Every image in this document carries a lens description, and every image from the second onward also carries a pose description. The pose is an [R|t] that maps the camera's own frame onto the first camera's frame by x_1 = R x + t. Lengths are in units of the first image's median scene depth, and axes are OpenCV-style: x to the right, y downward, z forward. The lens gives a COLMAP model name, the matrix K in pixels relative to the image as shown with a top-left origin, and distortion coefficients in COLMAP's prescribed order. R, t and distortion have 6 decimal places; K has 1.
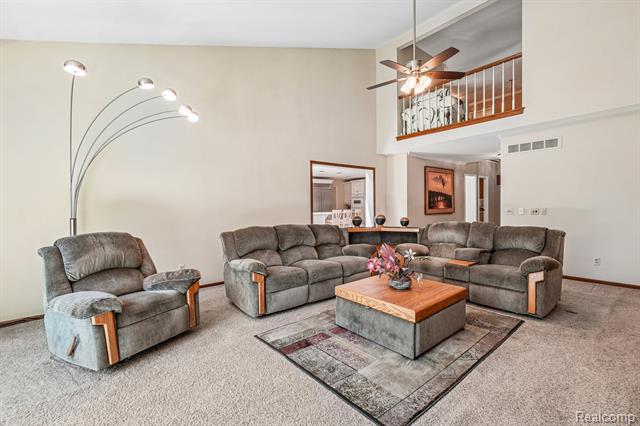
lens RADIAL K [[279.9, 0, 320.0], [0, 279.9, 213.0], [0, 0, 1]] dist [0.000111, -0.000039]
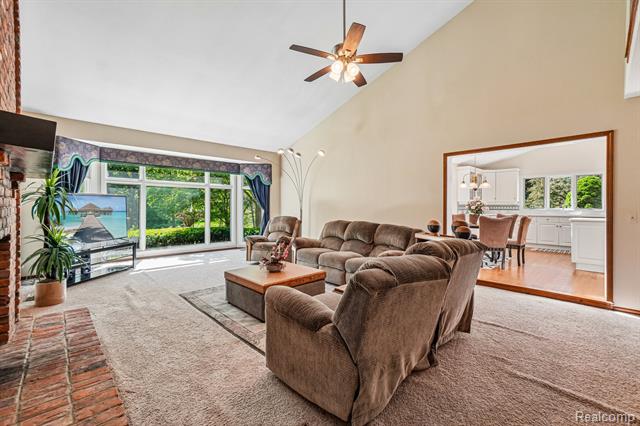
lens RADIAL K [[279.9, 0, 320.0], [0, 279.9, 213.0], [0, 0, 1]] dist [0.000111, -0.000039]
pose [[0.085188, 0.024753, -0.996057, 0.881211], [-0.032946, 0.999215, 0.022014, -0.014594], [0.995820, 0.030941, 0.085937, 0.622651]]
